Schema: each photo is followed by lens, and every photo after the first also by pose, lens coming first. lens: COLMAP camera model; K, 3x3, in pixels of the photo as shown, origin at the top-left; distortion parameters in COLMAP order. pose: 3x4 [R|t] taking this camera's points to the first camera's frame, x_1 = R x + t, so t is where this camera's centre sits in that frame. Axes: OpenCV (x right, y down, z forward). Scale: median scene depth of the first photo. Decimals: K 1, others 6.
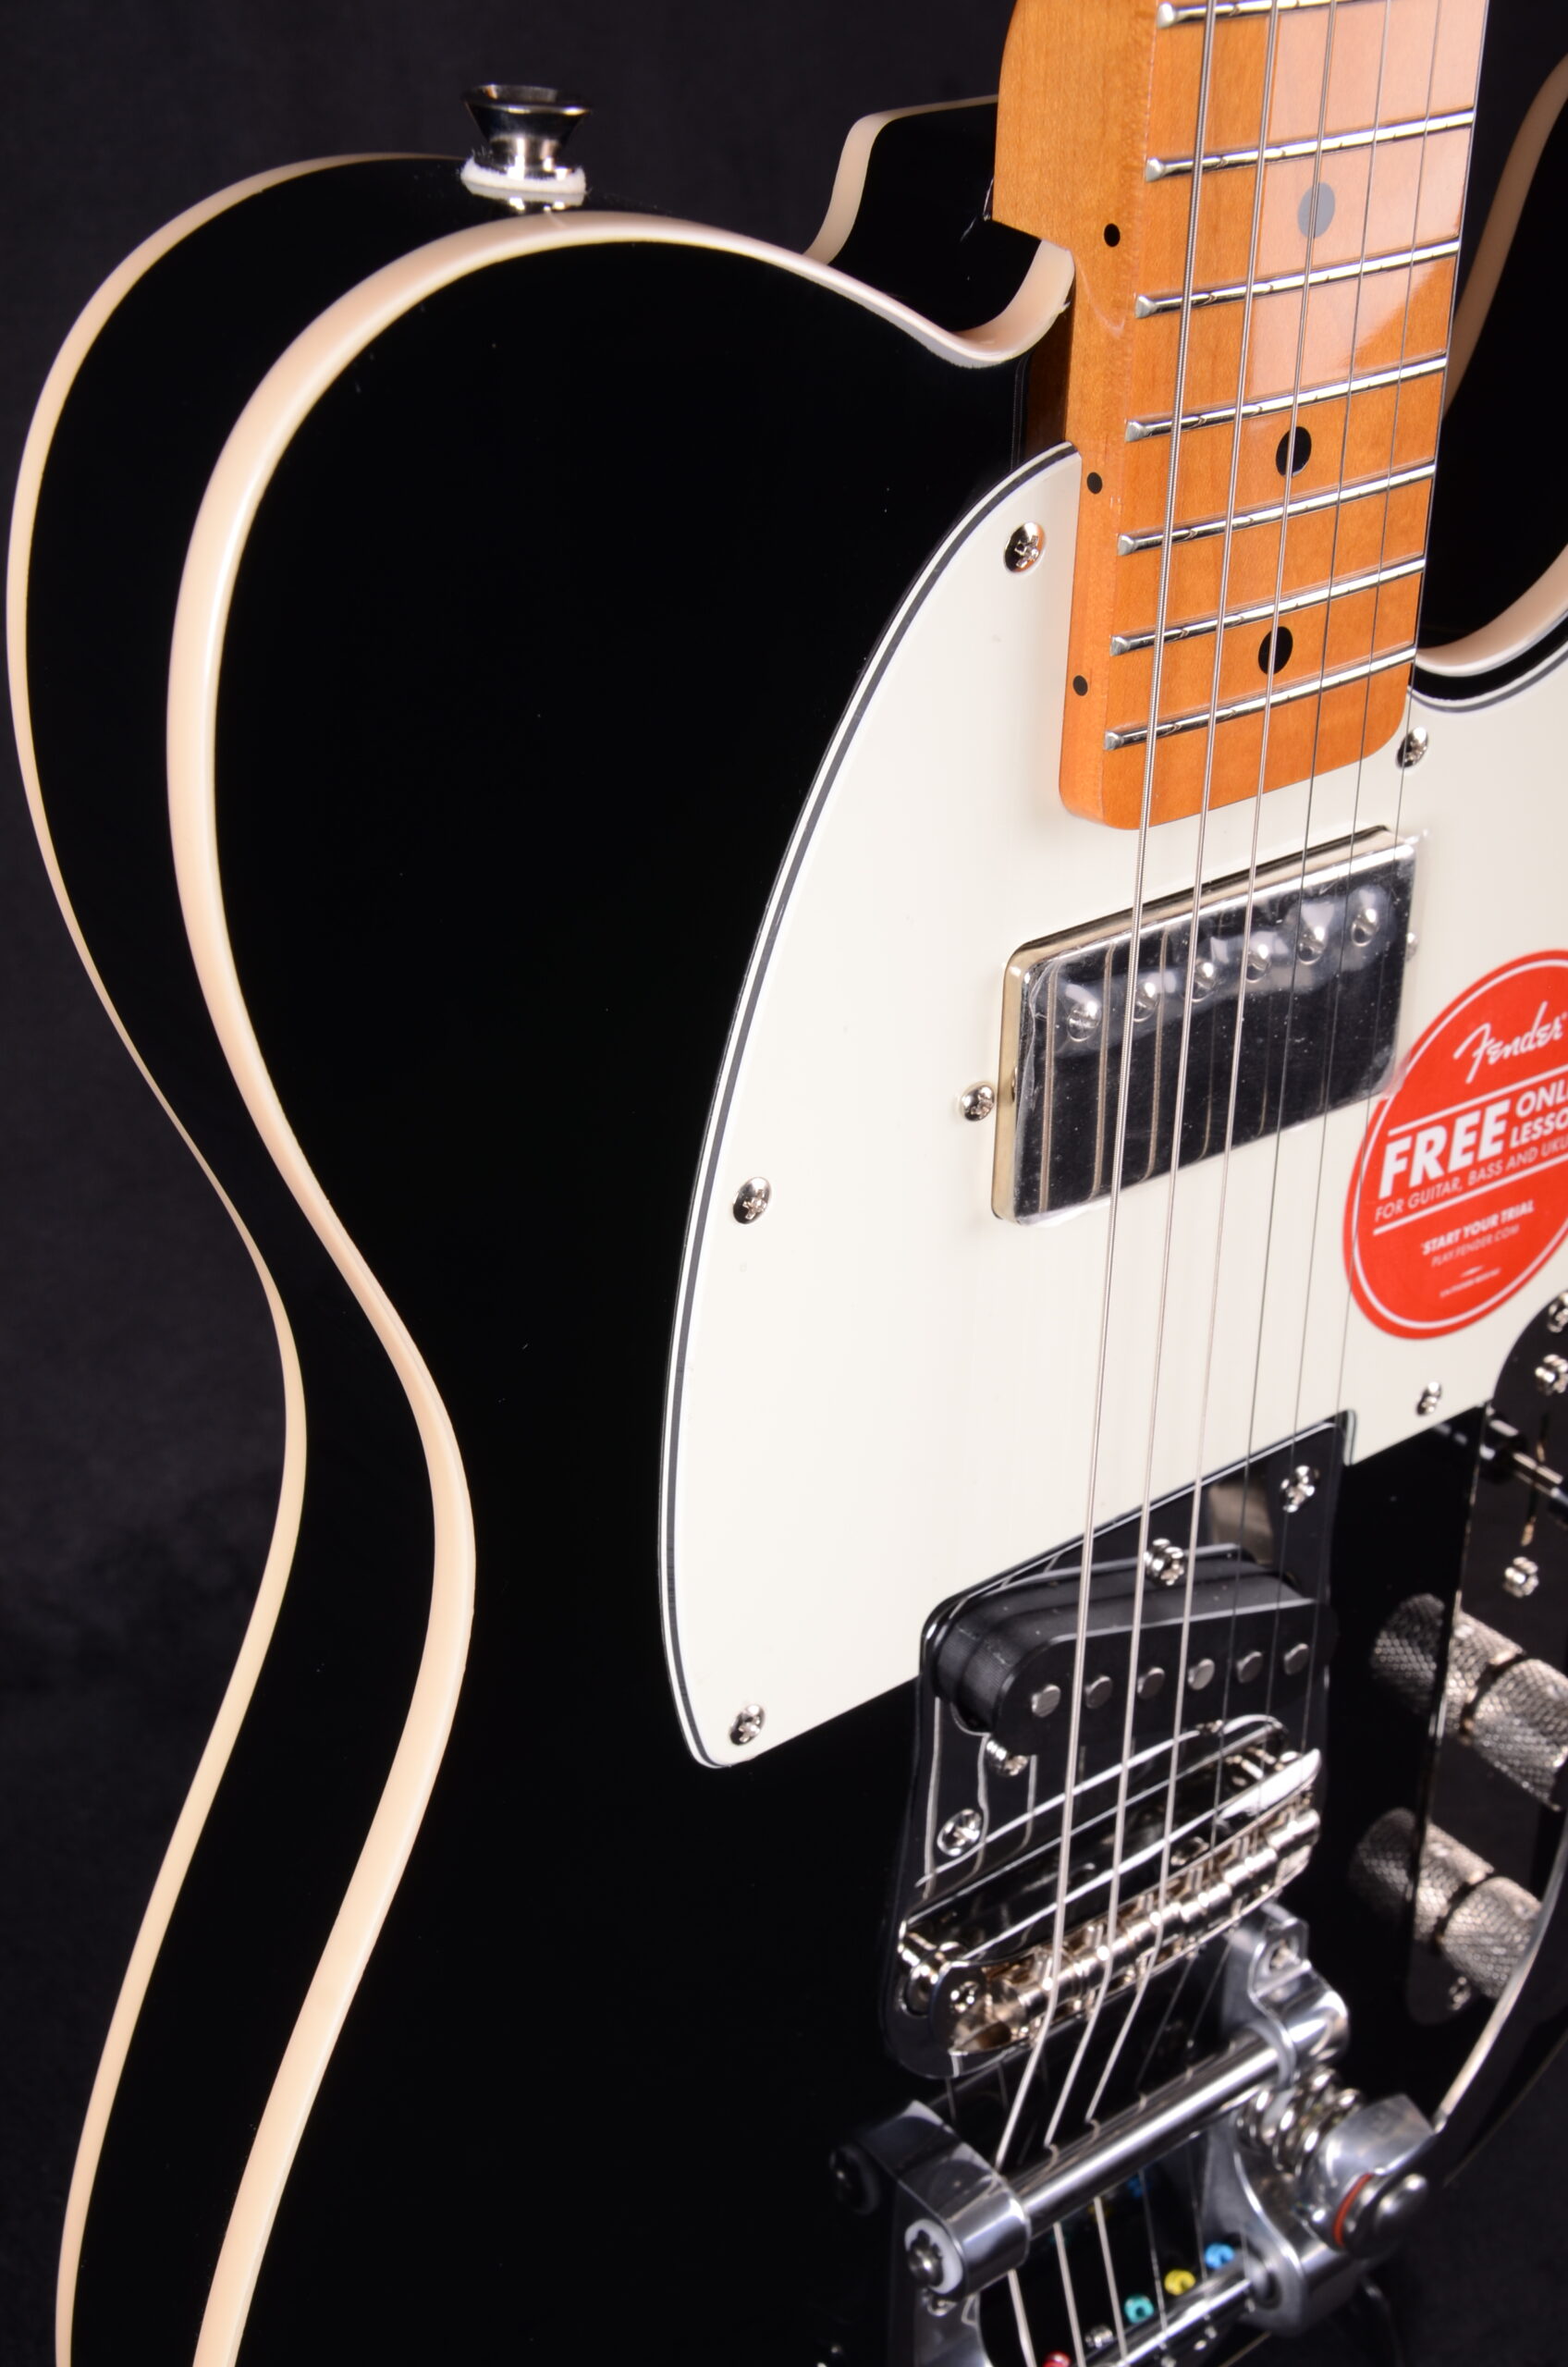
lens RADIAL K [[3099.2, 0, 788.9], [0, 3099.2, 1222.4], [0, 0, 1]] dist [-0.013204, 0.512958]
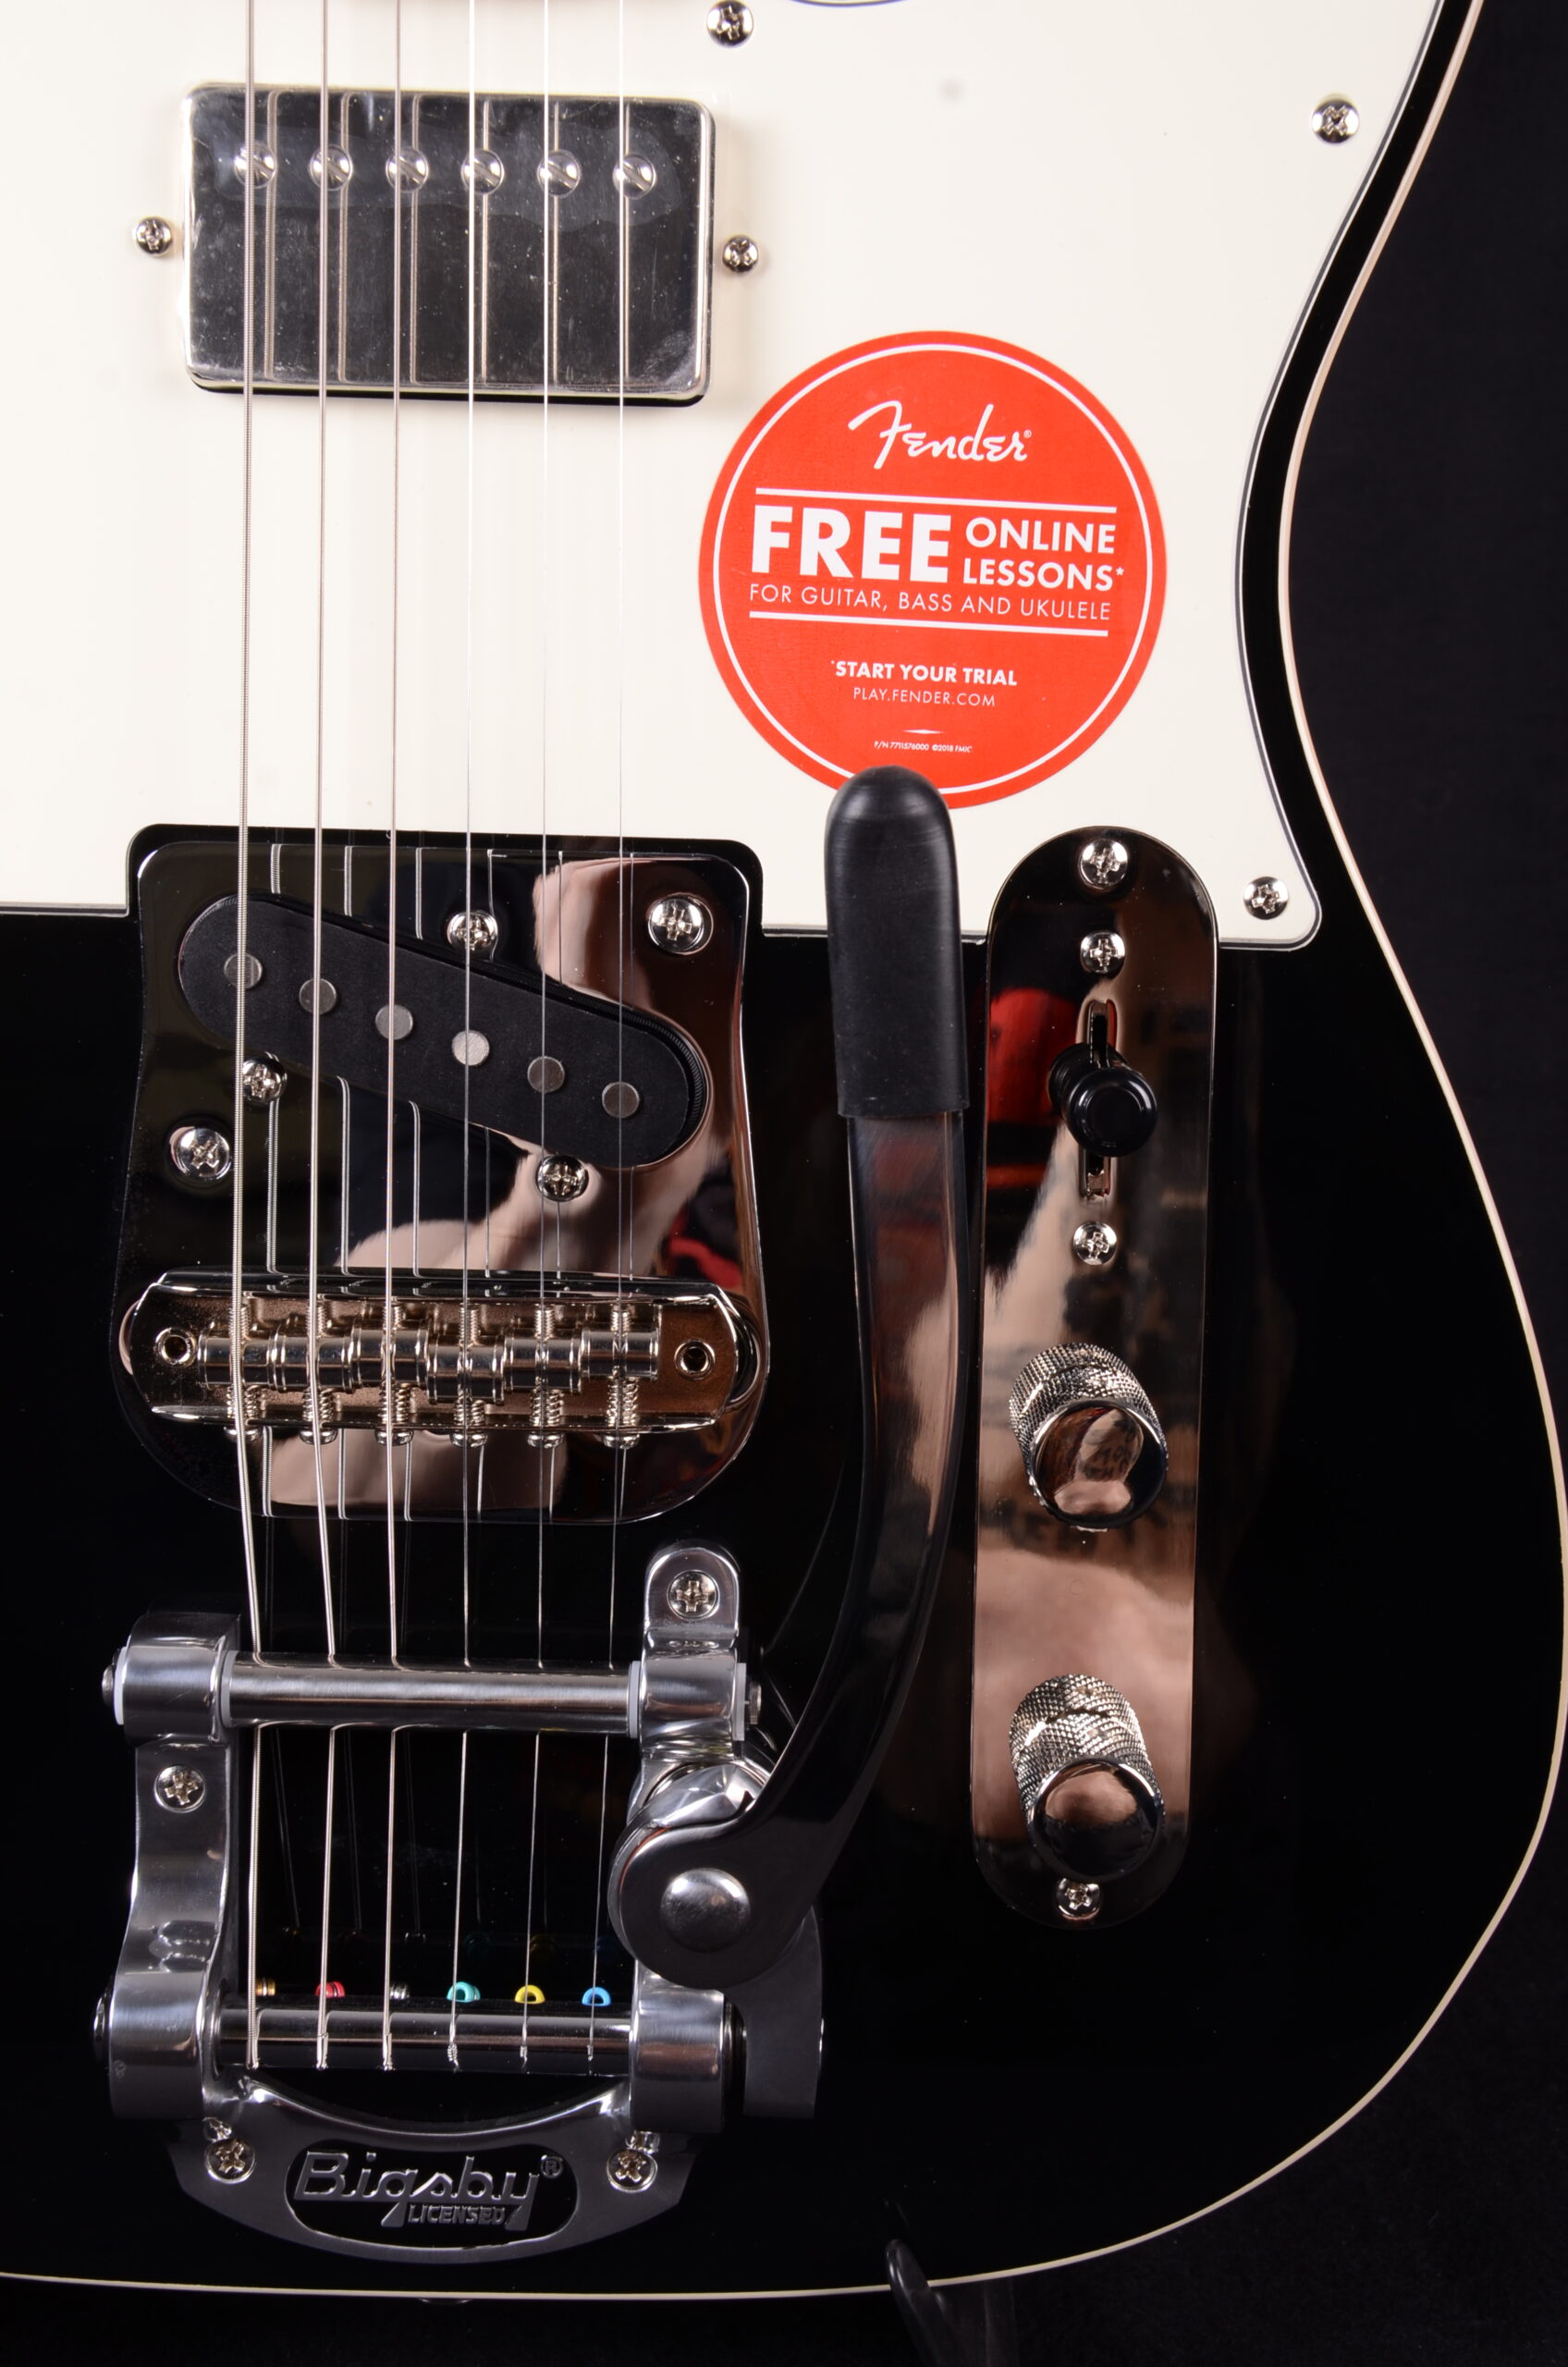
lens RADIAL K [[3099.2, 0, 788.9], [0, 3099.2, 1222.4], [0, 0, 1]] dist [-0.013204, 0.512958]
pose [[0.785724, 0.091377, -0.611791, 0.783701], [-0.321160, 0.905543, -0.277214, 0.422217], [0.528673, 0.414297, 0.740853, 0.395632]]
